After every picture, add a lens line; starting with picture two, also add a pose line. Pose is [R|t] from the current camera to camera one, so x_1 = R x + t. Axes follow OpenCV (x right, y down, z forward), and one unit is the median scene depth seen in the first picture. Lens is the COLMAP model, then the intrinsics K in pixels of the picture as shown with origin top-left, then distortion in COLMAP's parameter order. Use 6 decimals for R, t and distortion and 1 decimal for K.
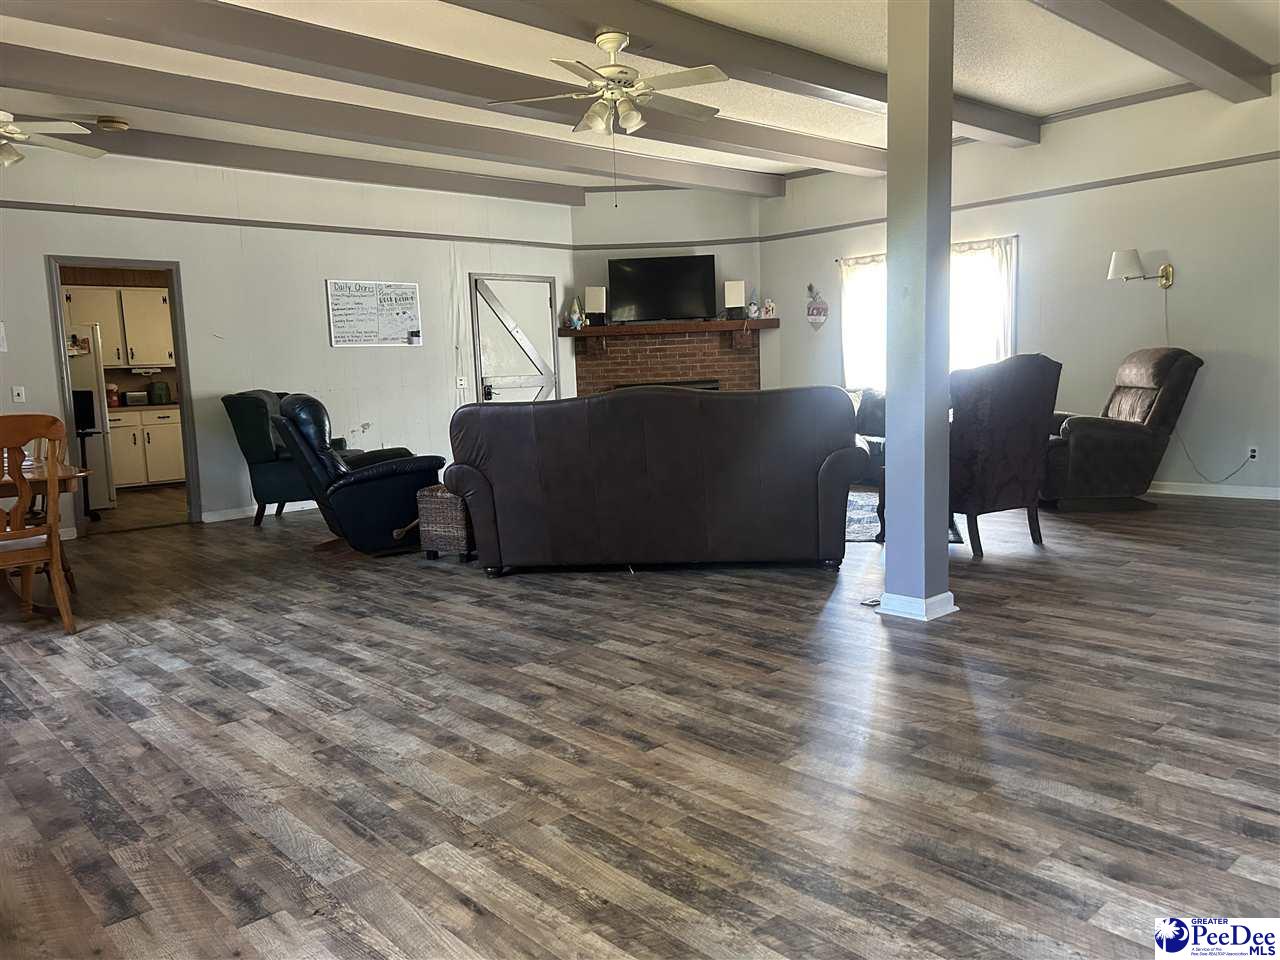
lens RADIAL K [[965.1, 0, 647.3], [0, 965.1, 486.3], [0, 0, 1]] dist [0.056568, -0.059203]
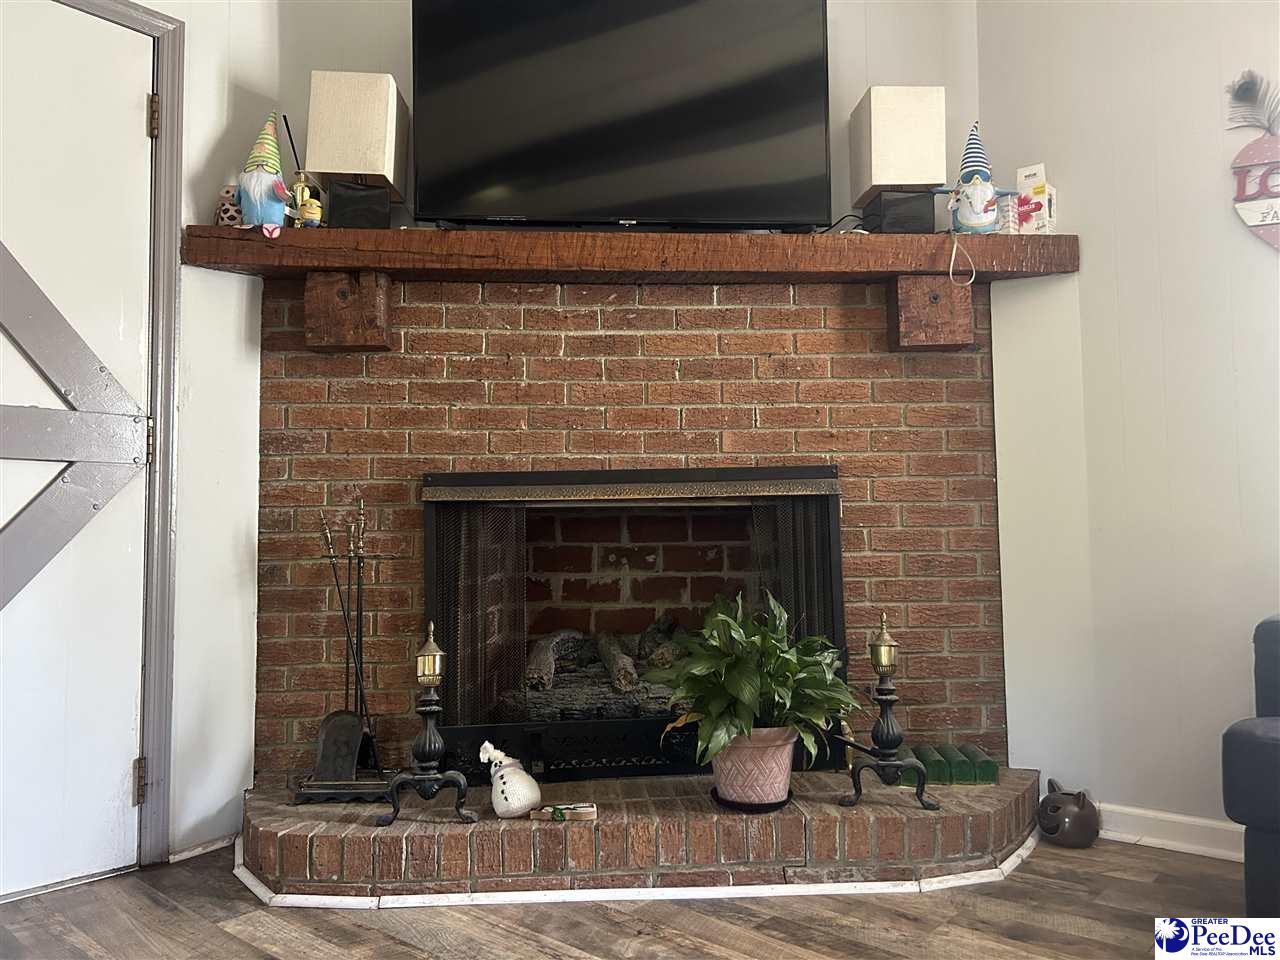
lens RADIAL K [[965.1, 0, 632.9], [0, 965.1, 486.9], [0, 0, 1]] dist [0.056568, -0.059203]
pose [[0.993230, 0.030518, 0.112080, -0.007965], [-0.009598, 0.983135, -0.182632, -0.058725], [-0.115764, 0.180320, 0.976772, 0.763460]]
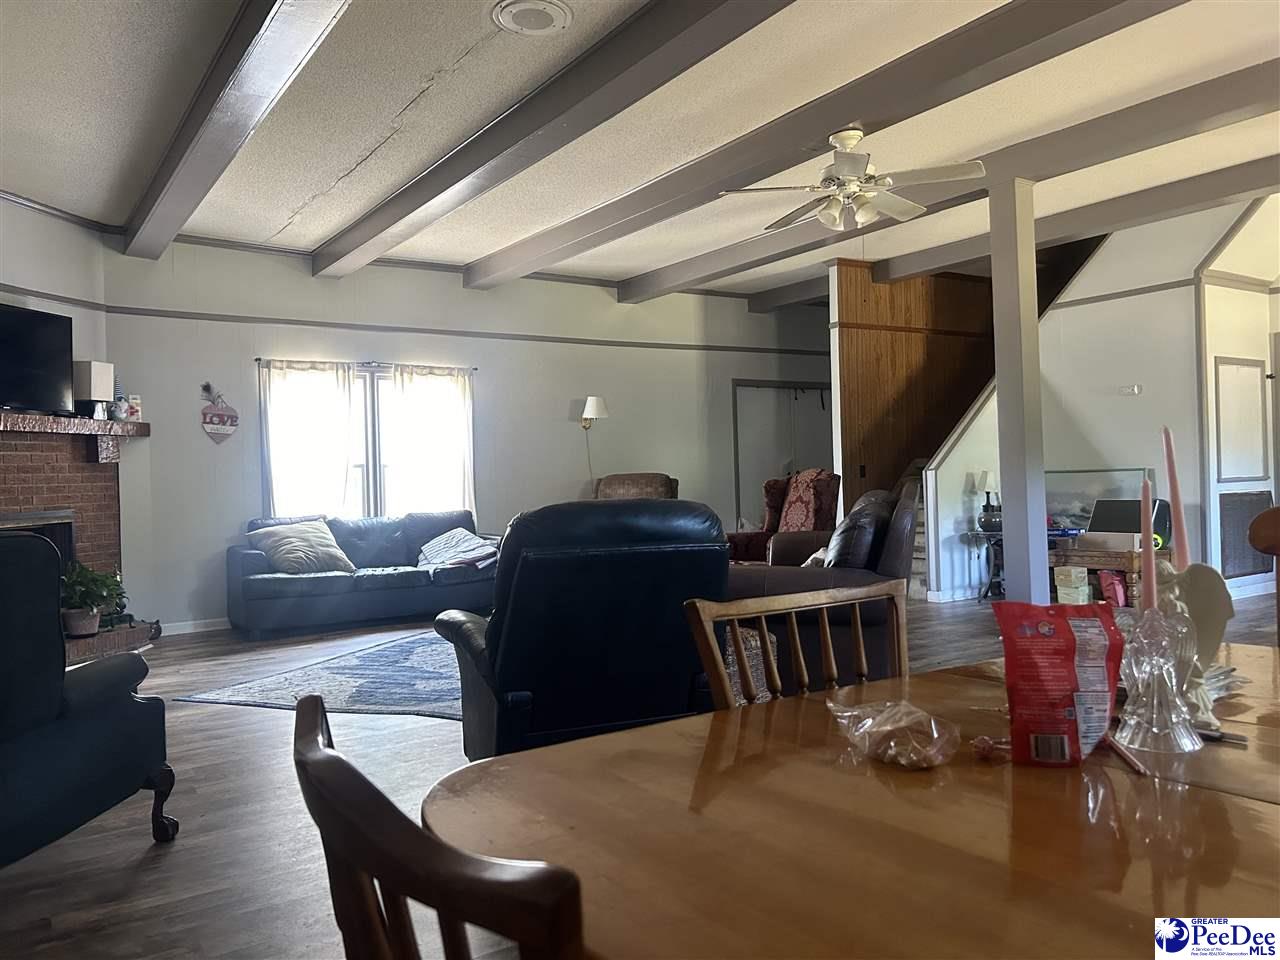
lens RADIAL K [[965.1, 0, 638.7], [0, 965.1, 473.3], [0, 0, 1]] dist [0.056568, -0.059203]
pose [[0.172586, 0.038130, 0.984256, -0.496098], [0.138161, 0.988435, -0.062518, -0.043145], [-0.975257, 0.146775, 0.165322, 0.532767]]
